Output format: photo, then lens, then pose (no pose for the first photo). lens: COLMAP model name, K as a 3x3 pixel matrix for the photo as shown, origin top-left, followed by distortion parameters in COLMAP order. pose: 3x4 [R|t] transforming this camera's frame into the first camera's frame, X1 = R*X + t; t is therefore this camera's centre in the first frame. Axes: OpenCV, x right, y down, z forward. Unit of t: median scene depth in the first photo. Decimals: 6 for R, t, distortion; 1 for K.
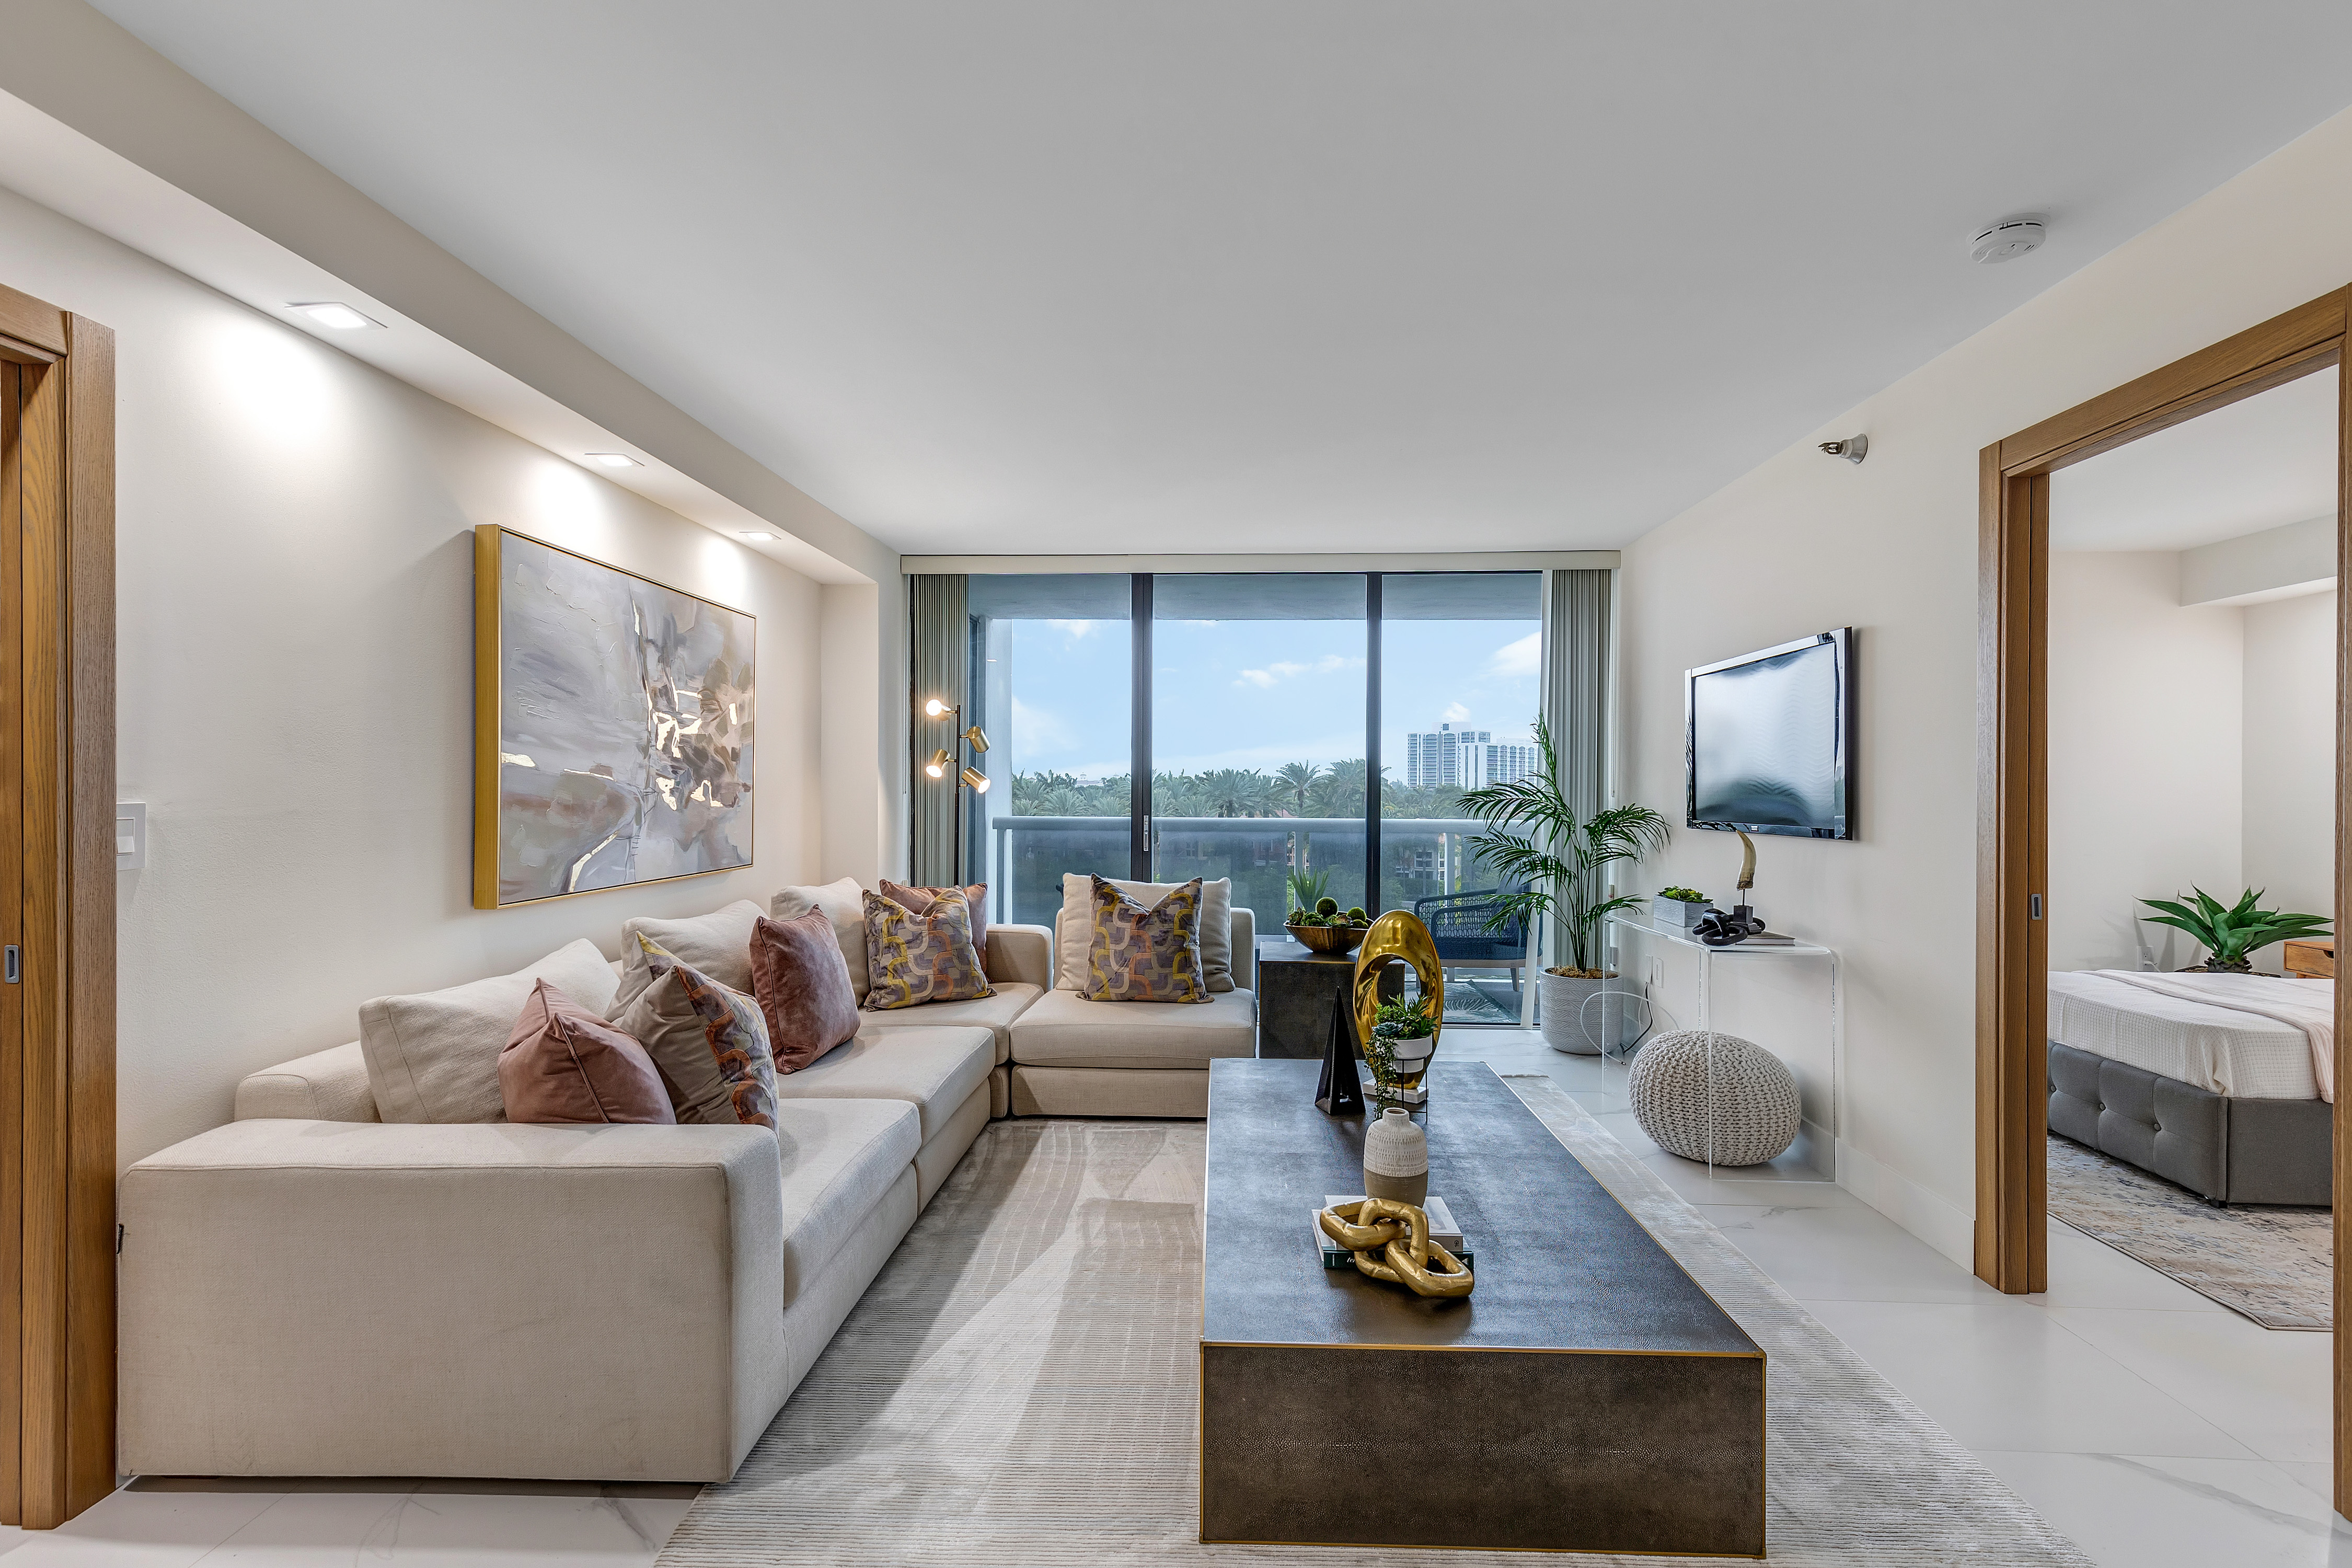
lens RADIAL K [[1079.2, 0, 1185.0], [0, 1079.2, 783.5], [0, 0, 1]] dist [0.011250, -0.001322]
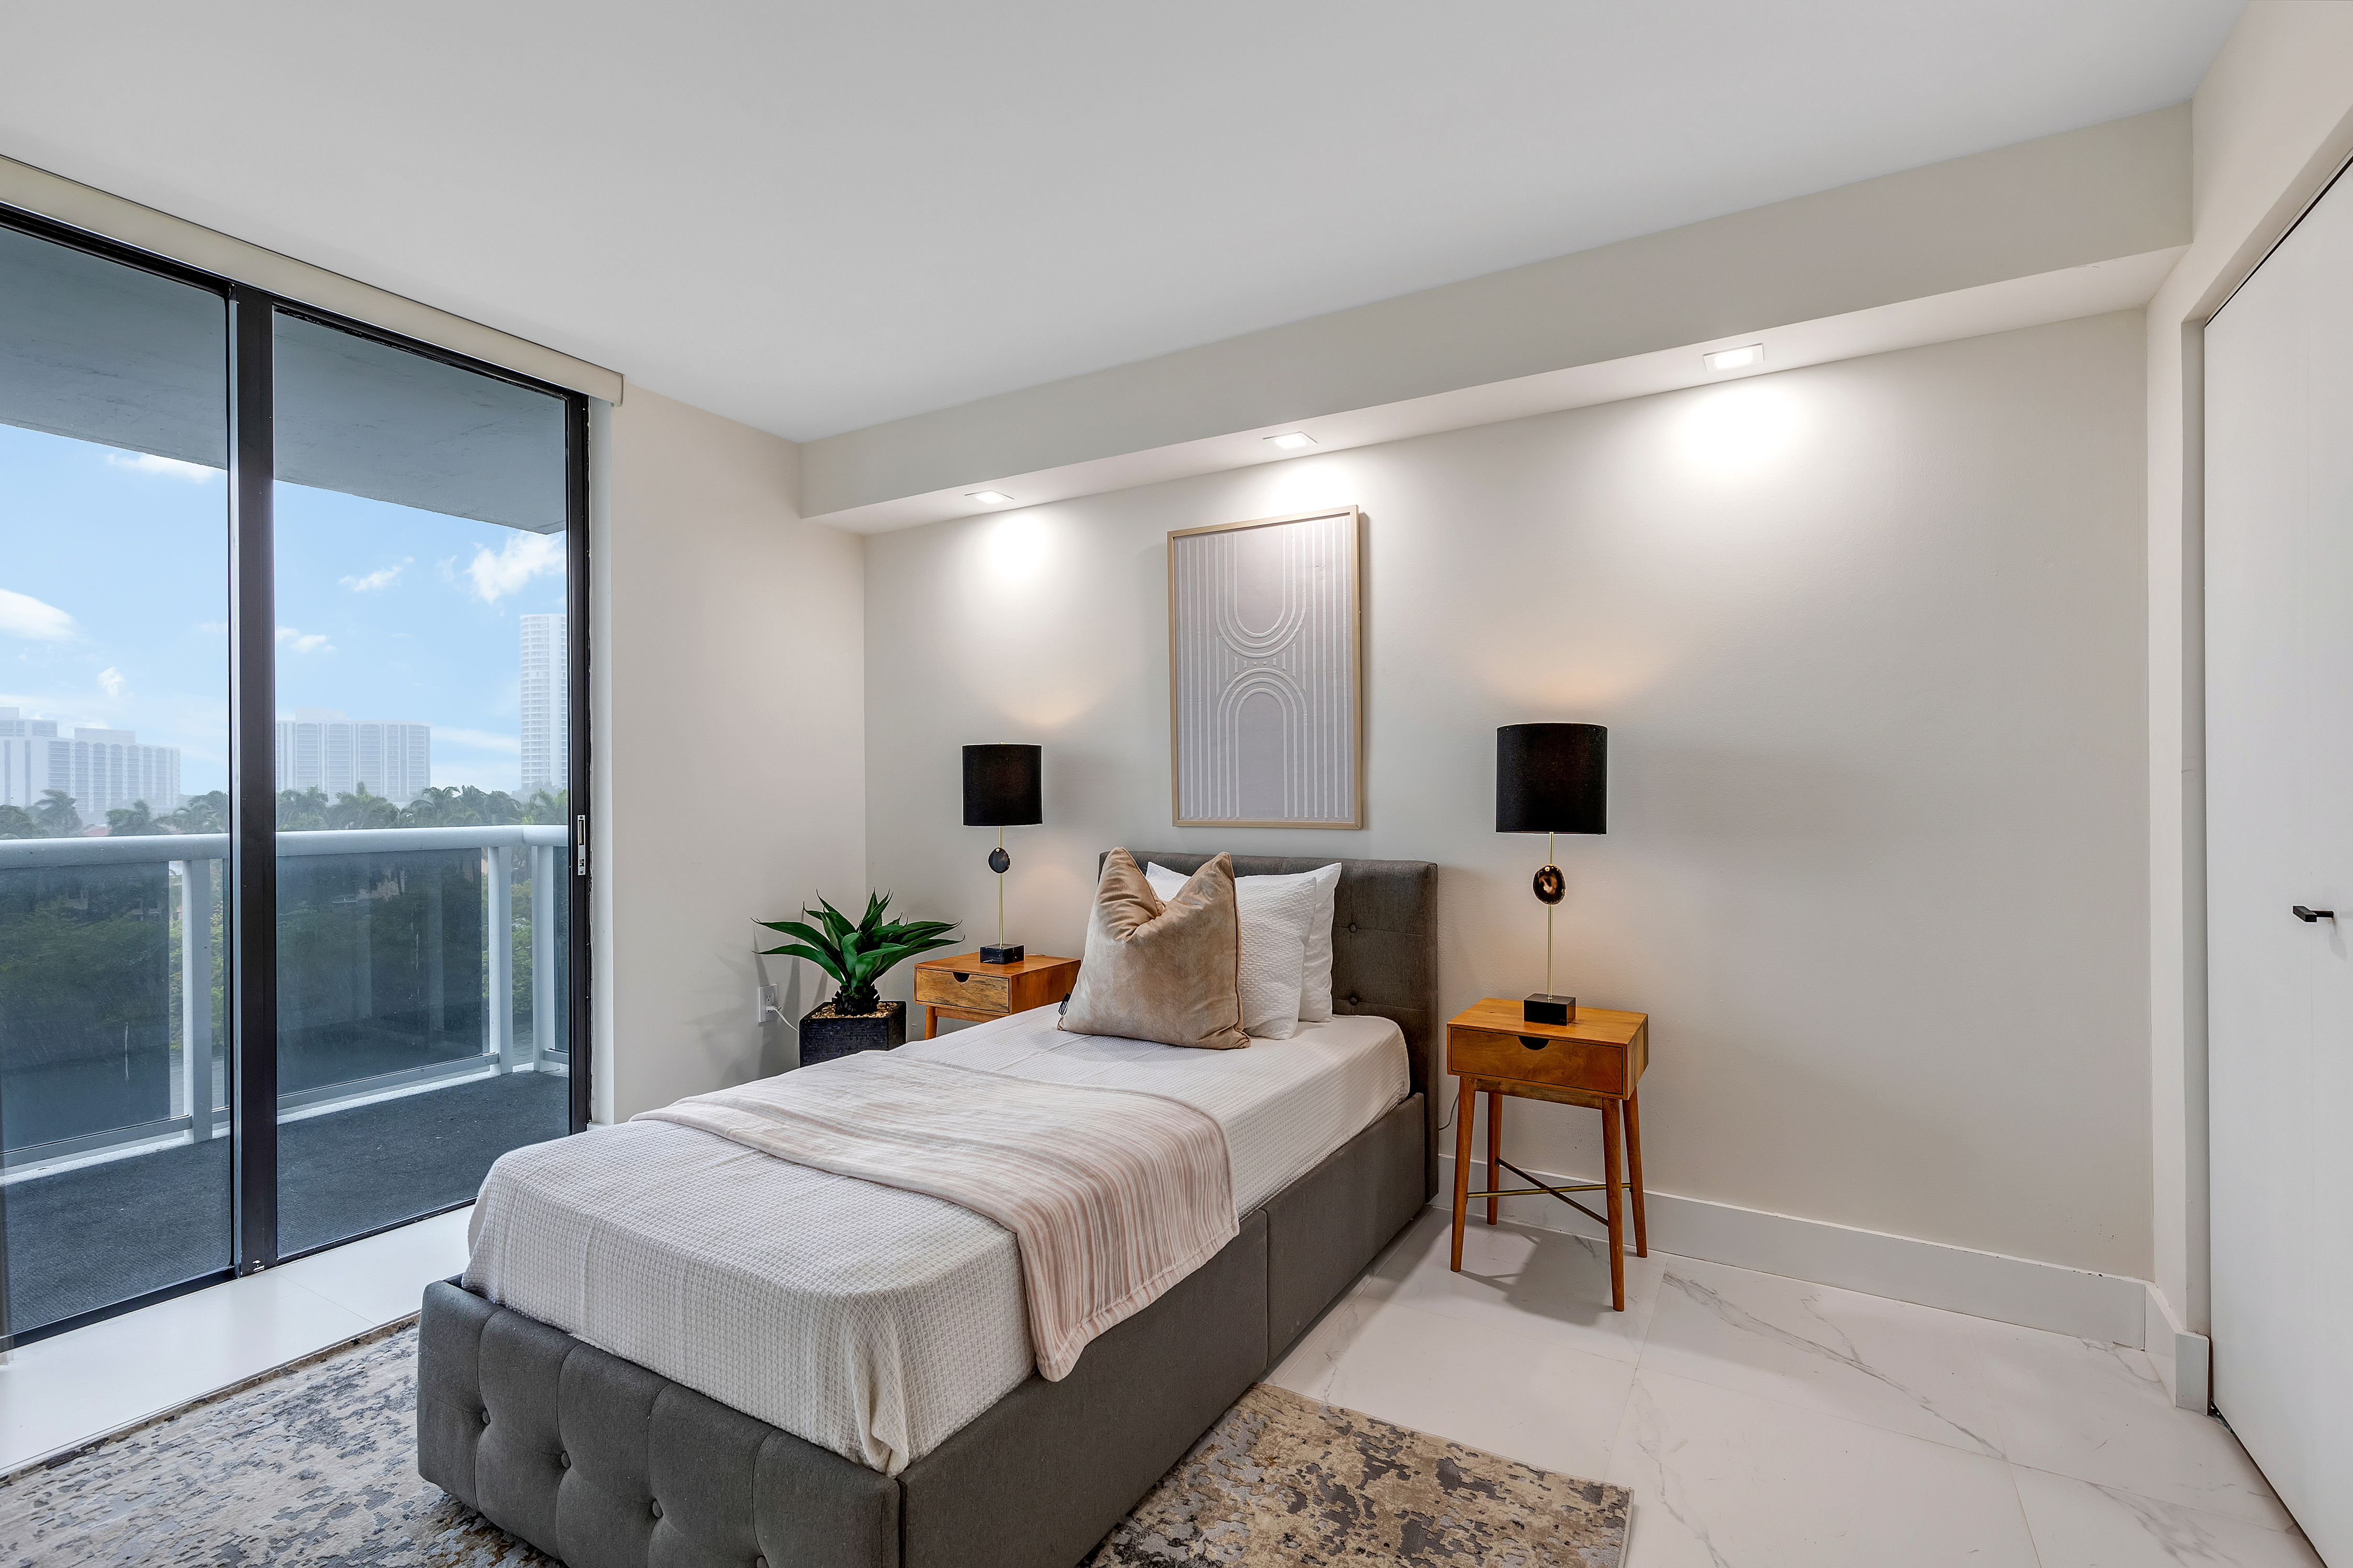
lens RADIAL K [[1069.2, 0, 1176.5], [0, 1069.2, 784.0], [0, 0, 1]] dist [0.000700, -0.000024]
pose [[0.476942, 0.001649, 0.878933, 0.533029], [0.006384, 0.999965, -0.005340, 0.029939], [-0.878911, 0.008158, 0.476915, 0.581984]]
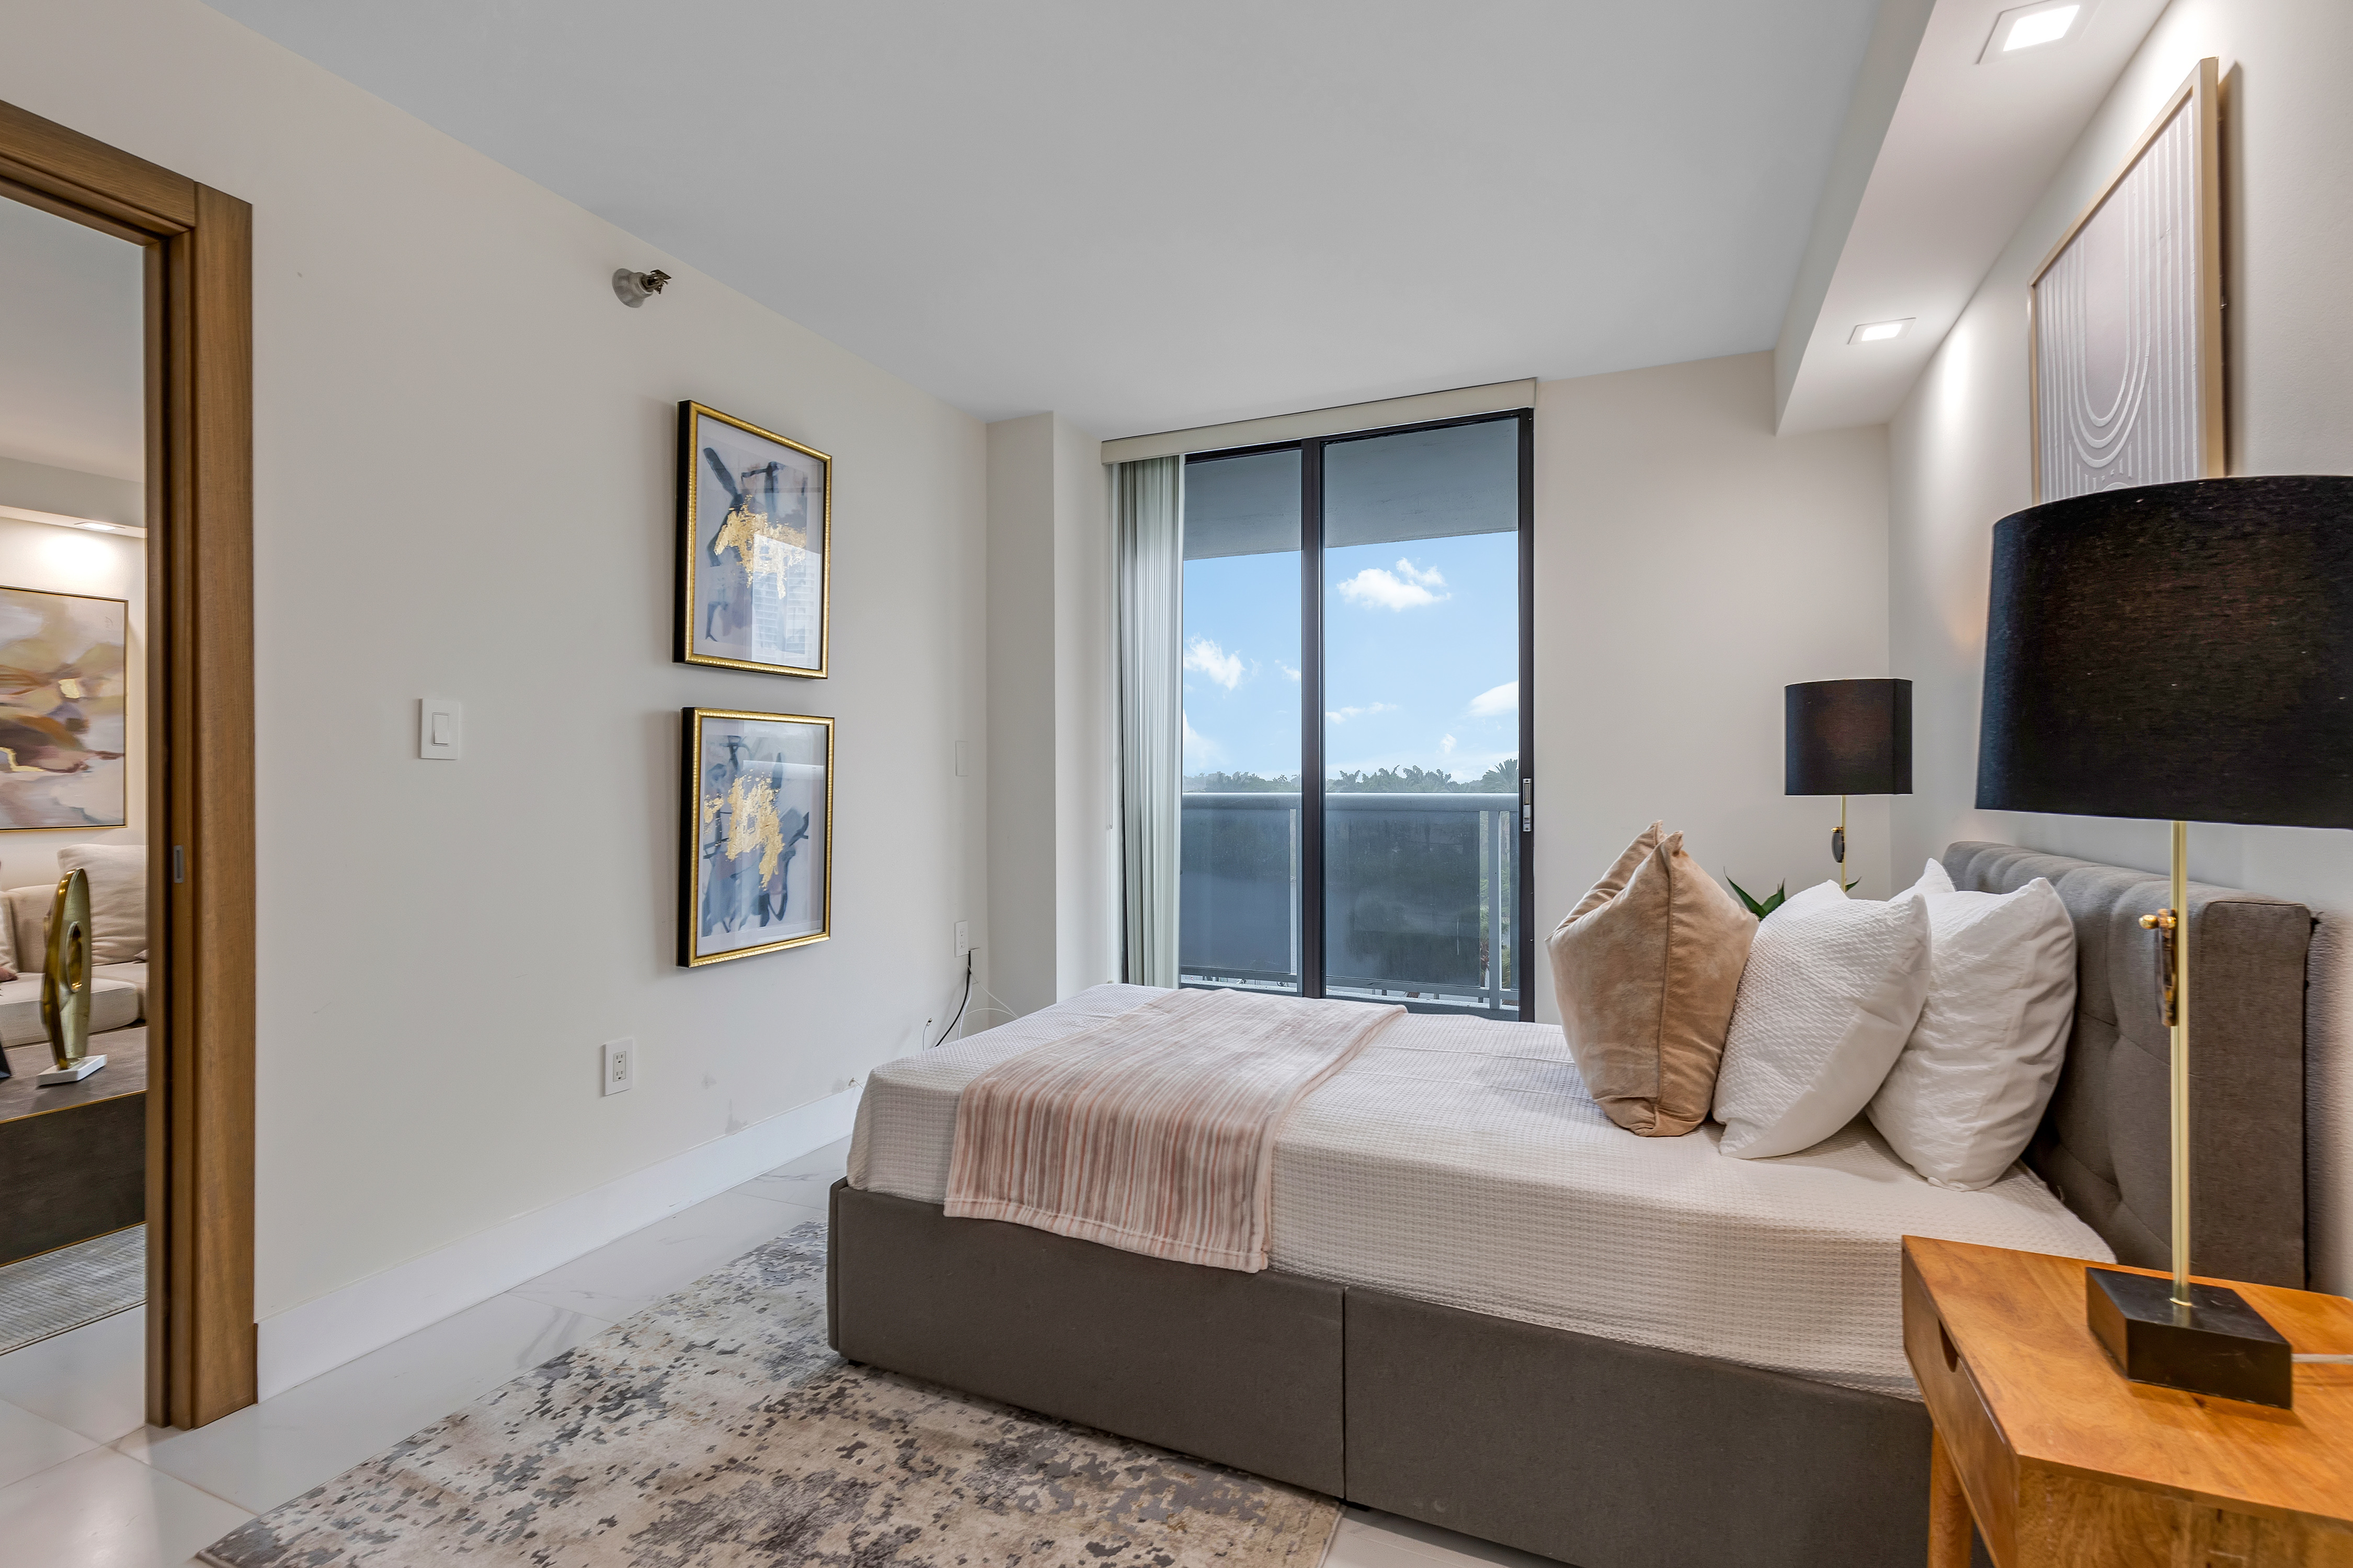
lens RADIAL K [[1072.6, 0, 1194.4], [0, 1072.6, 802.0], [0, 0, 1]] dist [0.006212, 0.000256]
pose [[0.935504, 0.004876, -0.353281, 1.094260], [0.002510, 0.999788, 0.020446, 0.047375], [0.353306, -0.020014, 0.935294, 0.409230]]
